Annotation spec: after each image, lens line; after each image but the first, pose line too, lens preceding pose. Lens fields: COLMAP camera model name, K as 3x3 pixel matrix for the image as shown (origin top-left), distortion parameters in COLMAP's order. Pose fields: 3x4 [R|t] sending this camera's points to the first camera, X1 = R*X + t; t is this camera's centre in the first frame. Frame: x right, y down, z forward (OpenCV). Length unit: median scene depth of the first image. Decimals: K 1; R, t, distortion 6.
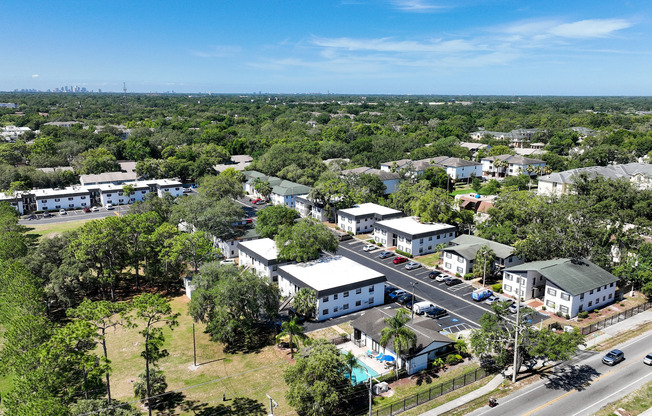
lens RADIAL K [[516.5, 0, 326.0], [0, 516.5, 208.0], [0, 0, 1]] dist [-0.001584, -0.004681]
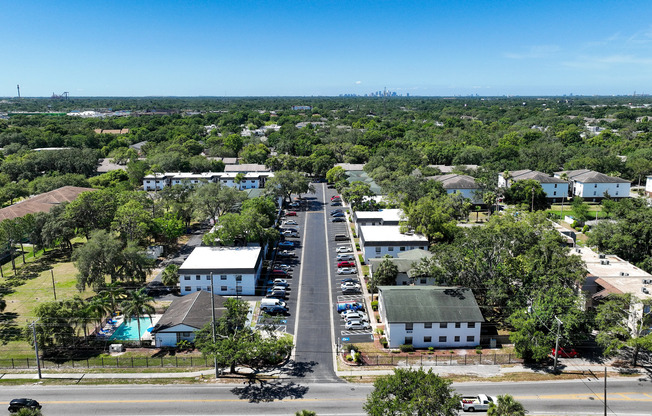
lens RADIAL K [[516.5, 0, 326.0], [0, 516.5, 208.0], [0, 0, 1]] dist [-0.001584, -0.004681]
pose [[0.846065, 0.103261, -0.522982, 0.799400], [-0.106334, 0.994035, 0.024244, -0.034192], [0.522366, 0.035099, 0.851999, 0.174627]]
